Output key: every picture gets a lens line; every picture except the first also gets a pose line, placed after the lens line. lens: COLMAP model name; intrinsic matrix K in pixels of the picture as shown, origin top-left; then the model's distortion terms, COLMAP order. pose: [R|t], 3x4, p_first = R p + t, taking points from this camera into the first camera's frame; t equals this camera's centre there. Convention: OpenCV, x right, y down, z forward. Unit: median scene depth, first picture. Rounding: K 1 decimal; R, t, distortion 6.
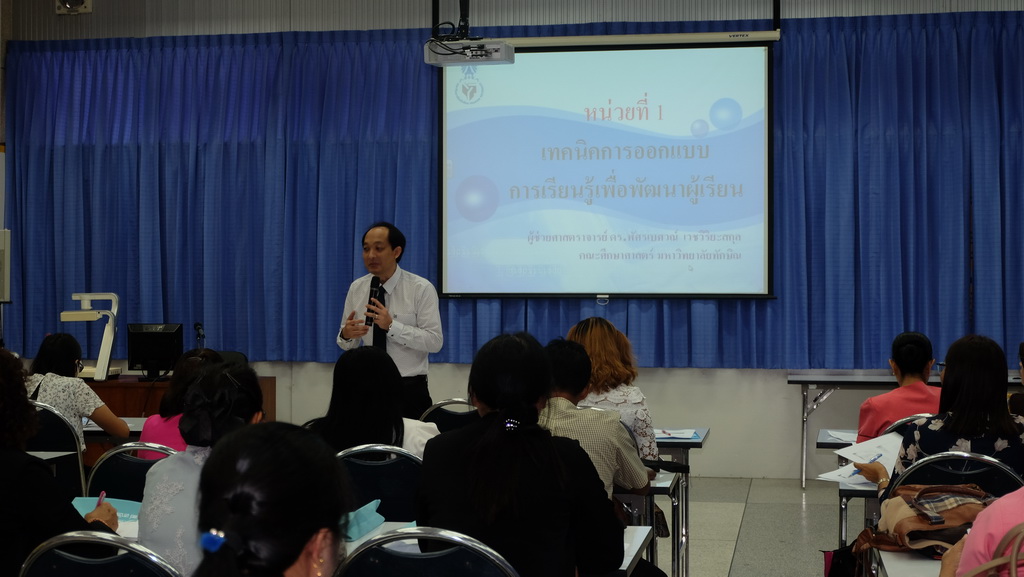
lens RADIAL K [[1503.7, 0, 512.0], [0, 1503.7, 288.5], [0, 0, 1]] dist [-0.028452, 0.018300]
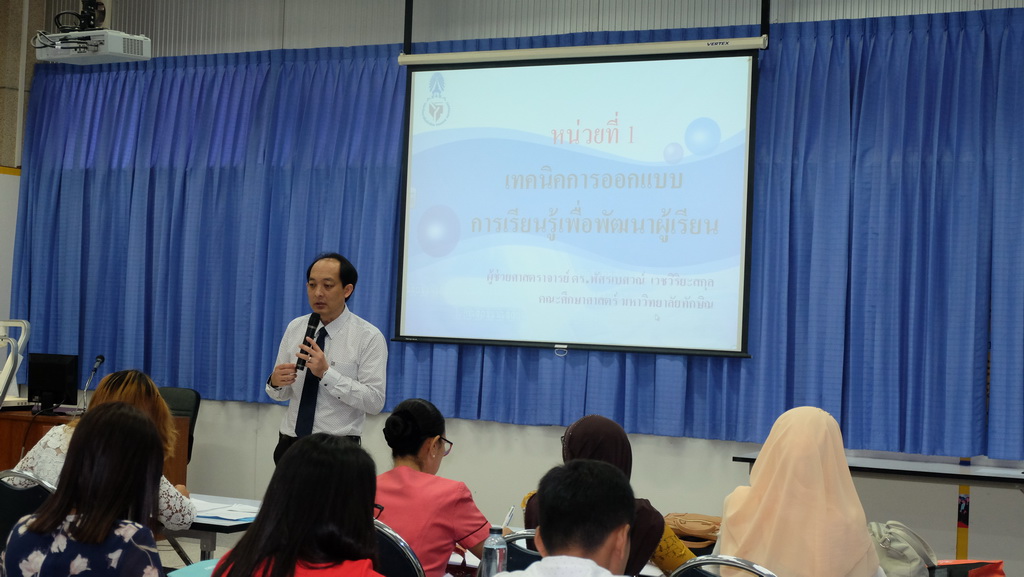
lens RADIAL K [[1511.5, 0, 512.0], [0, 1511.5, 288.5], [0, 0, 1]] dist [-0.026754, 0.059045]
pose [[0.957969, 0.031230, -0.285167, 0.283167], [-0.040228, 0.998859, -0.025748, -0.004546], [0.284038, 0.036138, 0.958132, 0.158620]]
